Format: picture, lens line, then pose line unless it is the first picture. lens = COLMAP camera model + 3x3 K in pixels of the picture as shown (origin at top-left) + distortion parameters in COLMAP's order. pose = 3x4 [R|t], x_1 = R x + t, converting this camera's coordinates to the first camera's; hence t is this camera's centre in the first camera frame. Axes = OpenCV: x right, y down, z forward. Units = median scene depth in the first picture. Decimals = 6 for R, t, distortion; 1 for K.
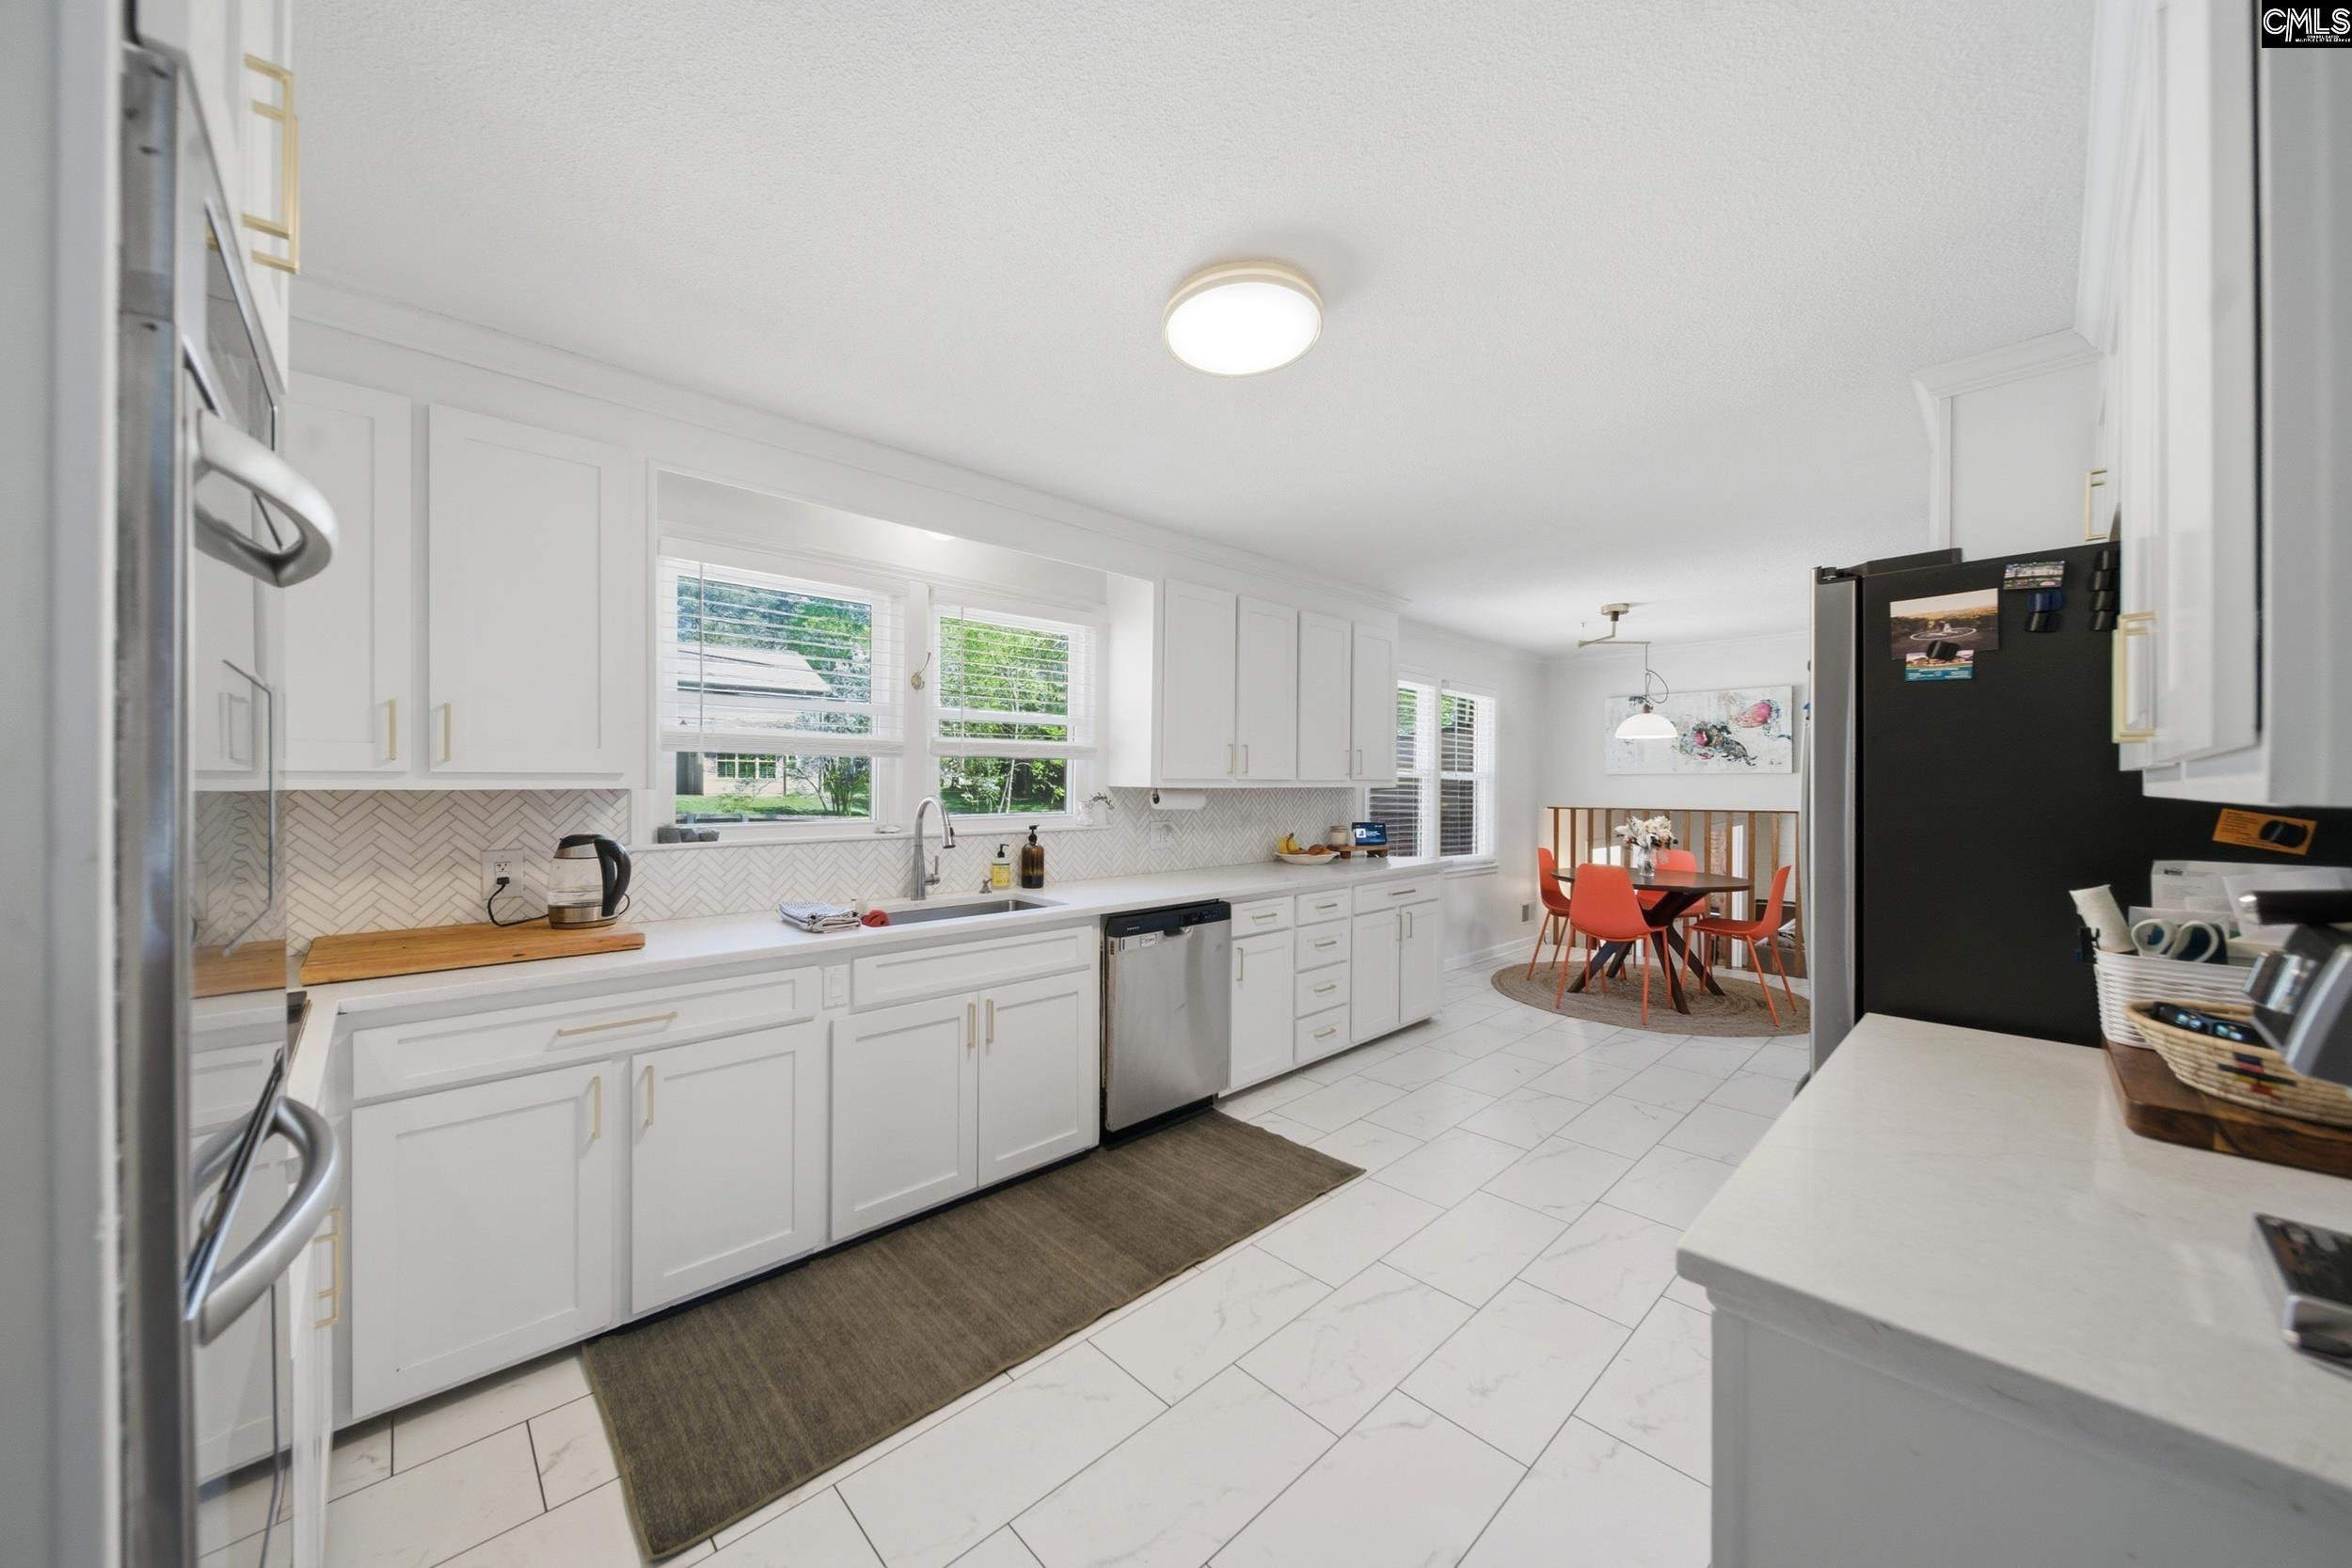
lens RADIAL K [[828.4, 0, 1176.0], [0, 828.4, 784.0], [0, 0, 1]] dist [0.000653, 0.000048]
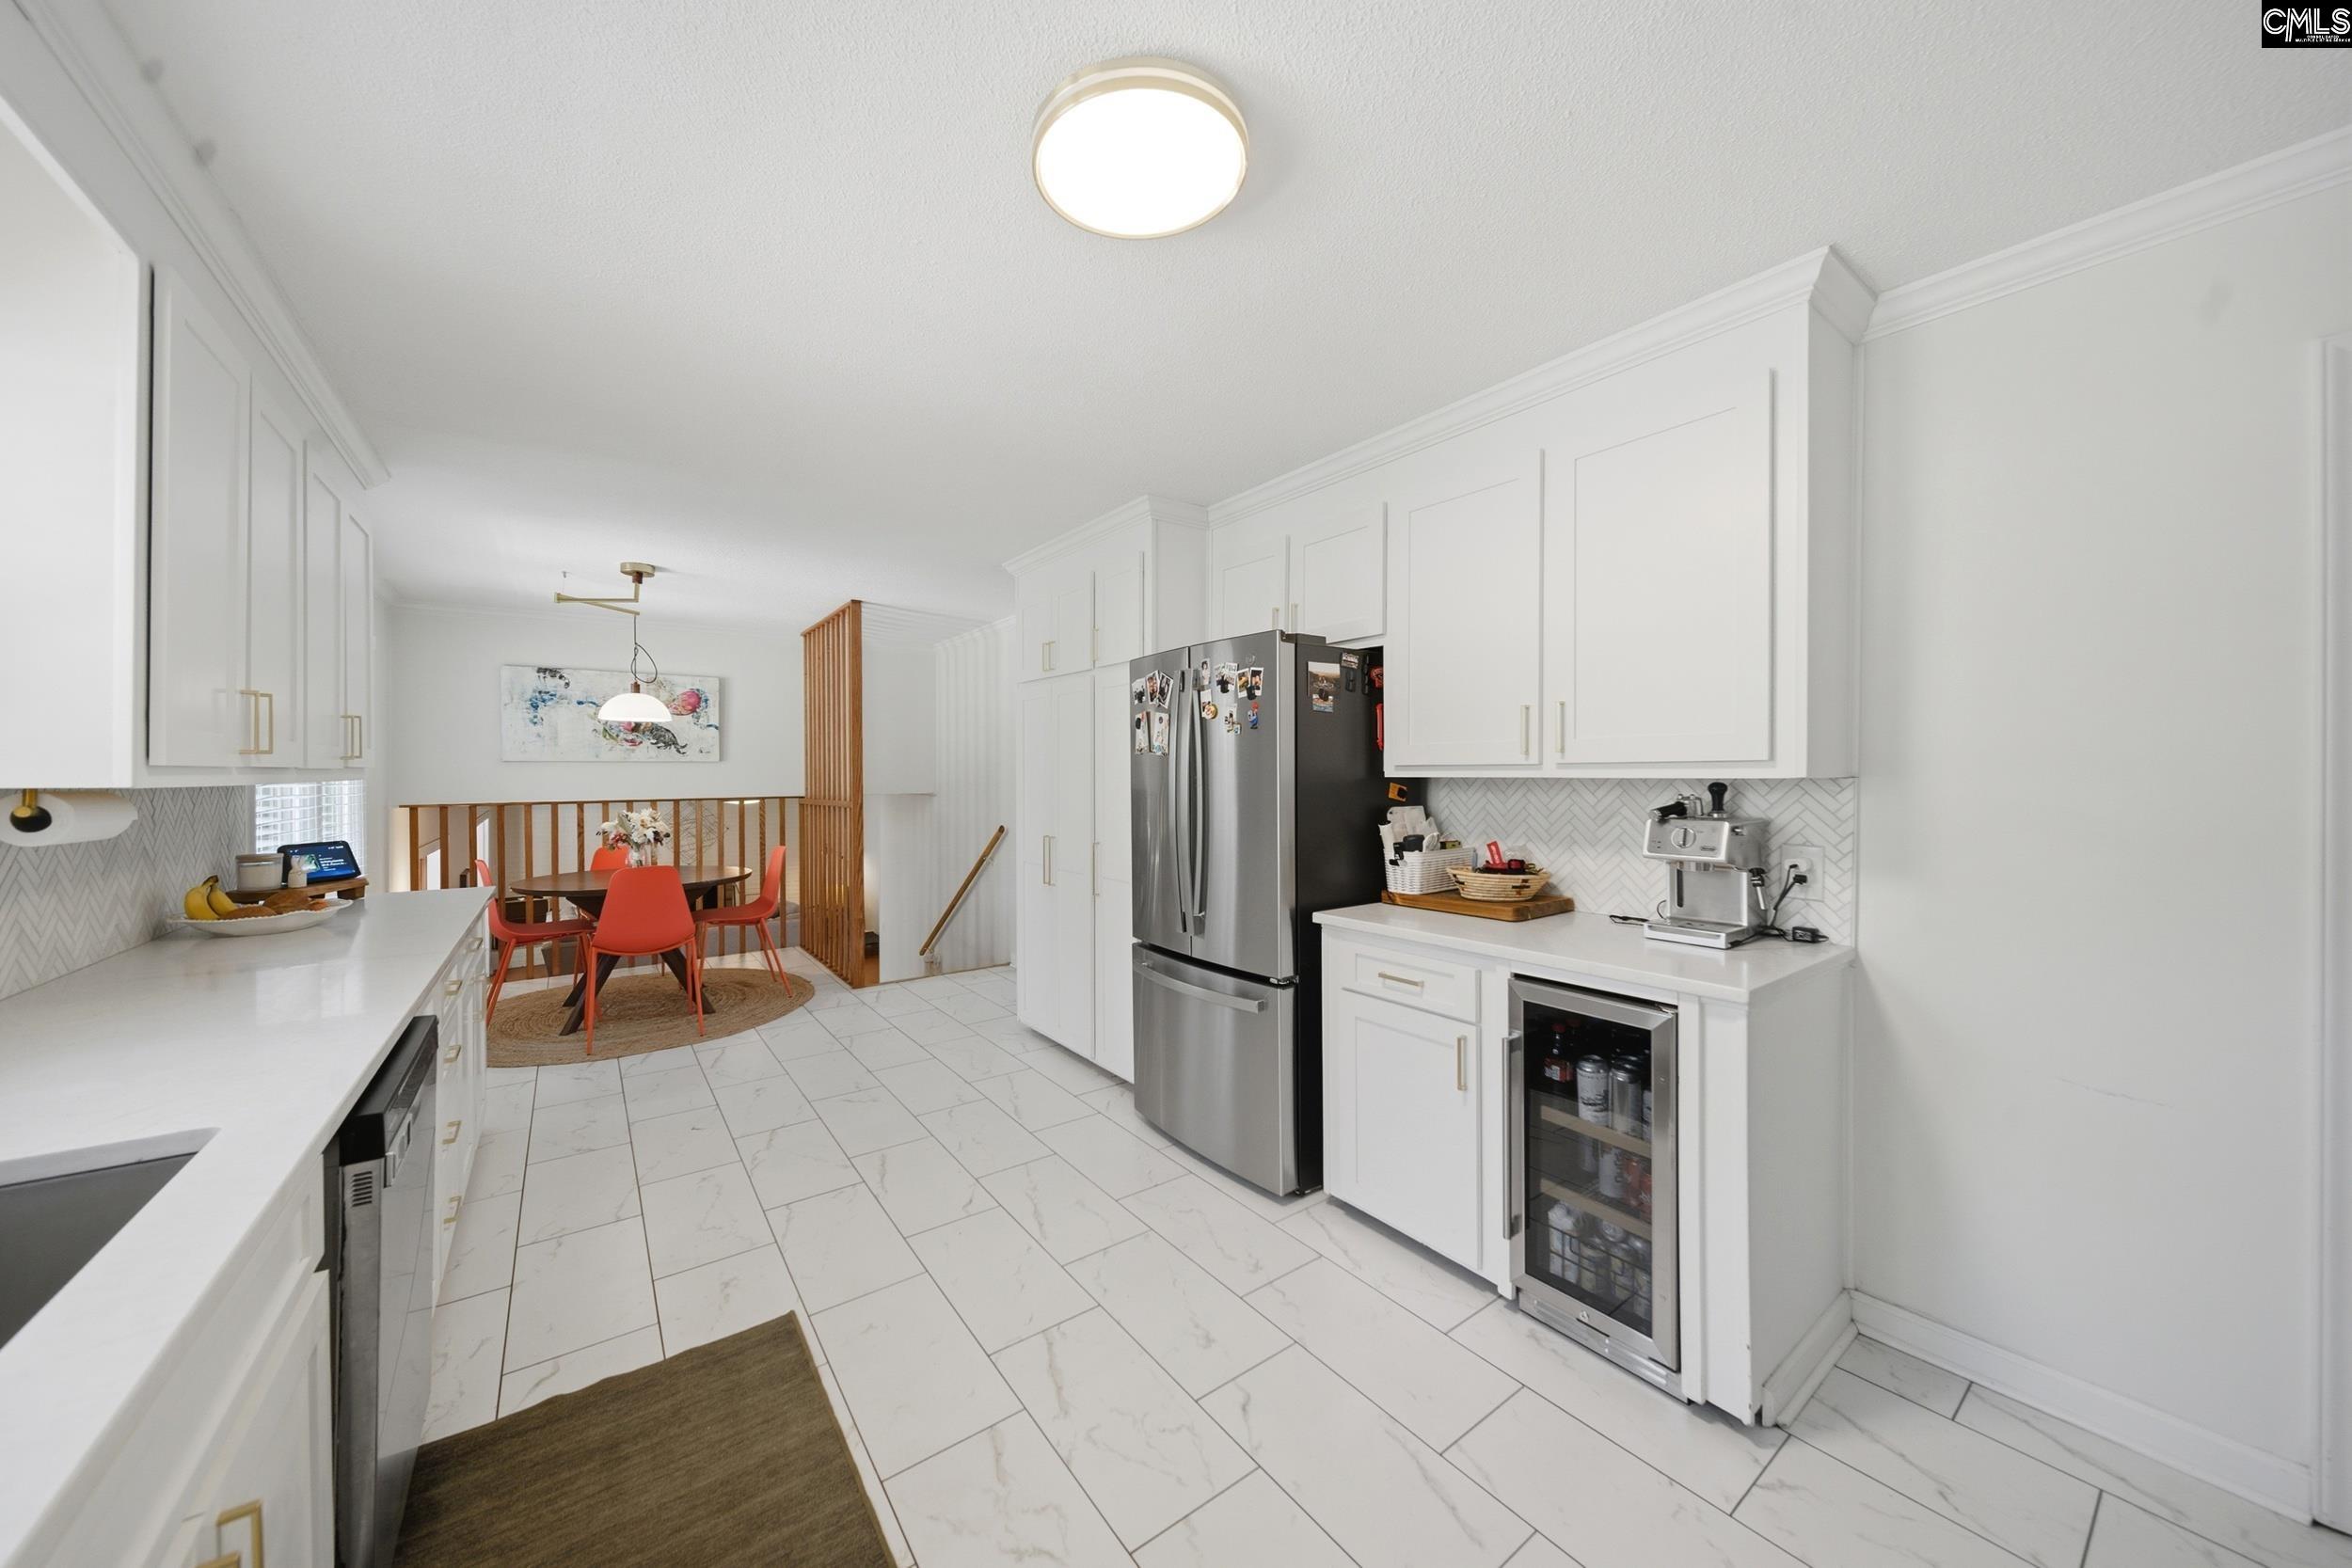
lens RADIAL K [[828.4, 0, 1176.0], [0, 828.4, 784.0], [0, 0, 1]] dist [0.000653, 0.000048]
pose [[0.121205, -0.018823, 0.992449, -0.285299], [0.003645, 0.999822, 0.018518, -0.002812], [-0.992621, 0.001373, 0.121252, 0.379094]]
